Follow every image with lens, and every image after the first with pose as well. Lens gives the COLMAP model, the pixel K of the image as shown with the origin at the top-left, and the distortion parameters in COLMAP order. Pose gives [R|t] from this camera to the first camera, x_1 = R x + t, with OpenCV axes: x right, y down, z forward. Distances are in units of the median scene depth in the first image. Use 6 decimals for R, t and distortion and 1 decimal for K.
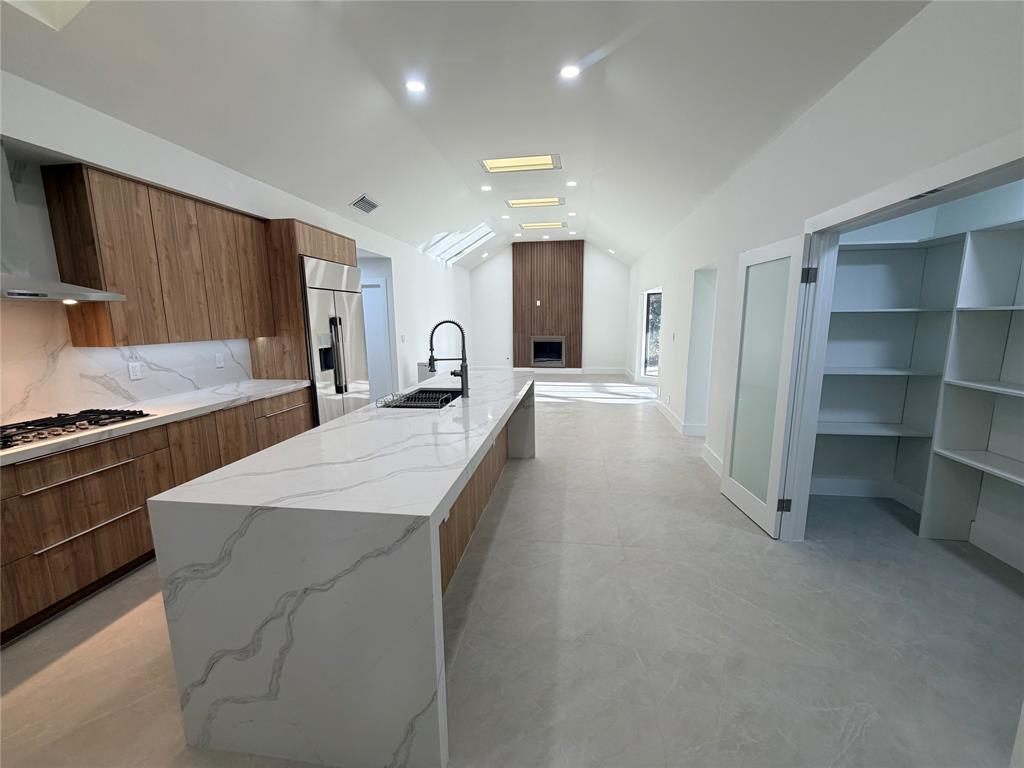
lens RADIAL K [[409.0, 0, 516.2], [0, 409.0, 384.4], [0, 0, 1]] dist [-0.001019, 0.000194]
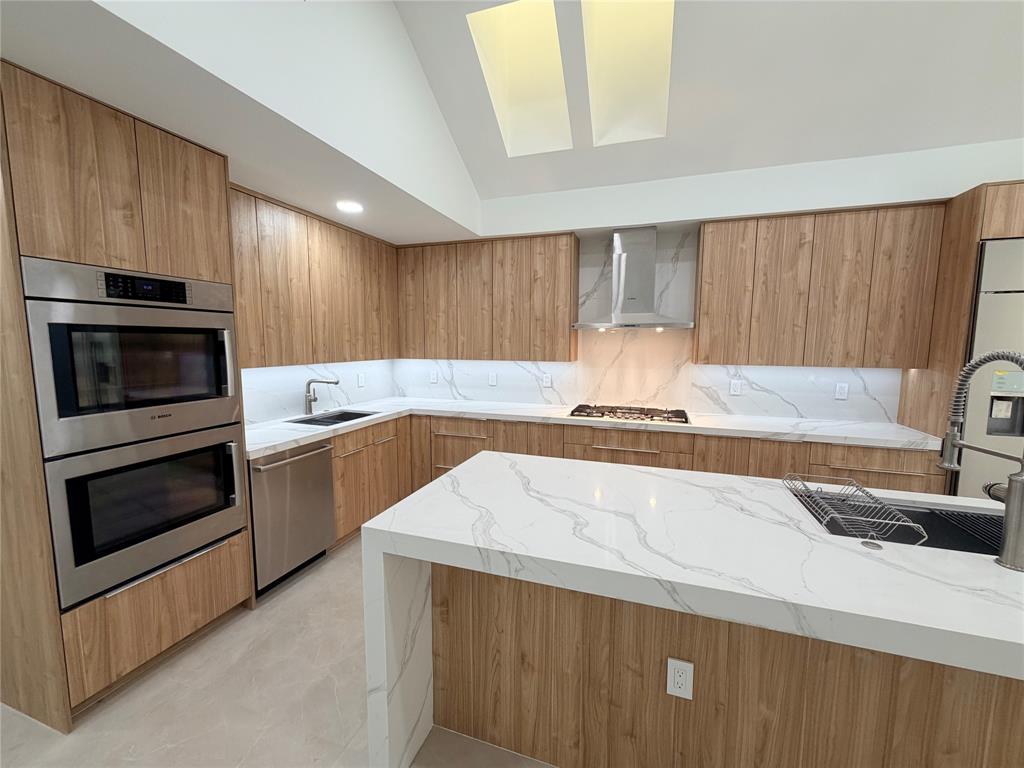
lens RADIAL K [[409.0, 0, 517.3], [0, 409.0, 385.1], [0, 0, 1]] dist [-0.001019, 0.000194]
pose [[-0.186733, 0.112497, -0.975948, 0.294685], [-0.162951, 0.976114, 0.143695, -0.106659], [0.968802, 0.185864, -0.163941, 0.616376]]
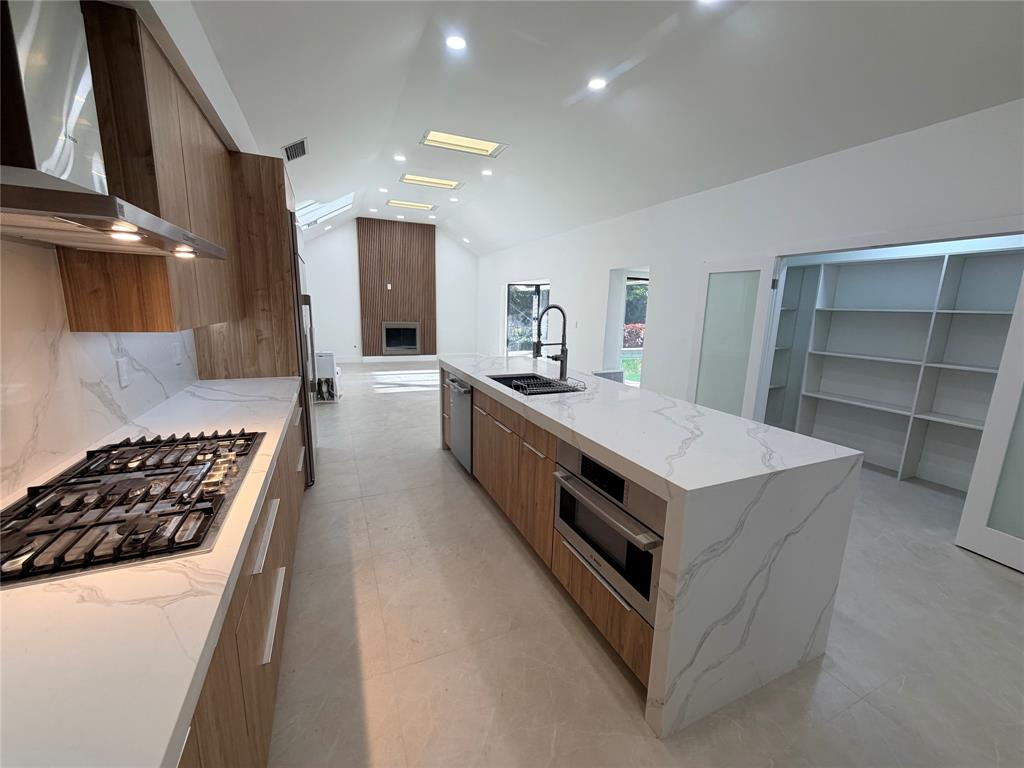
lens RADIAL K [[409.0, 0, 516.0], [0, 409.0, 383.7], [0, 0, 1]] dist [-0.001019, 0.000194]
pose [[0.845986, -0.067608, 0.528902, -0.785692], [0.051840, 0.997659, 0.044608, -0.013113], [-0.530679, -0.010320, 0.847510, 0.186098]]
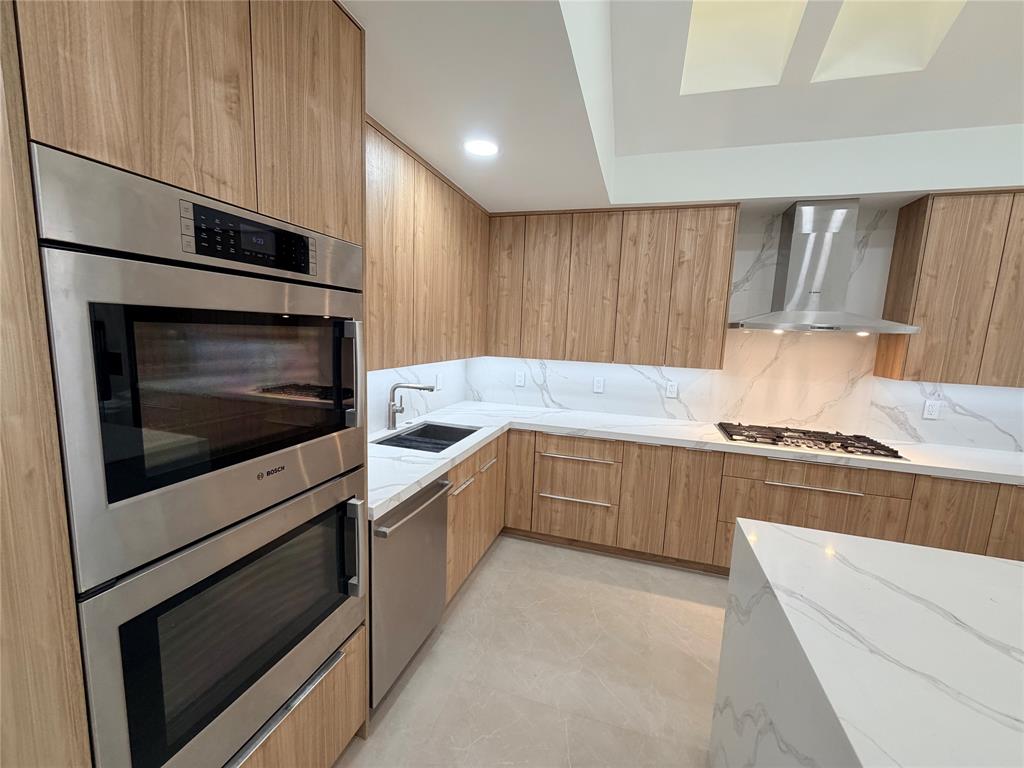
lens RADIAL K [[409.0, 0, 516.2], [0, 409.0, 384.4], [0, 0, 1]] dist [-0.001019, 0.000194]
pose [[-0.162088, 0.133477, -0.977707, 0.091494], [-0.198497, 0.966146, 0.164807, -0.054941], [0.966606, 0.220785, -0.130106, 0.226371]]
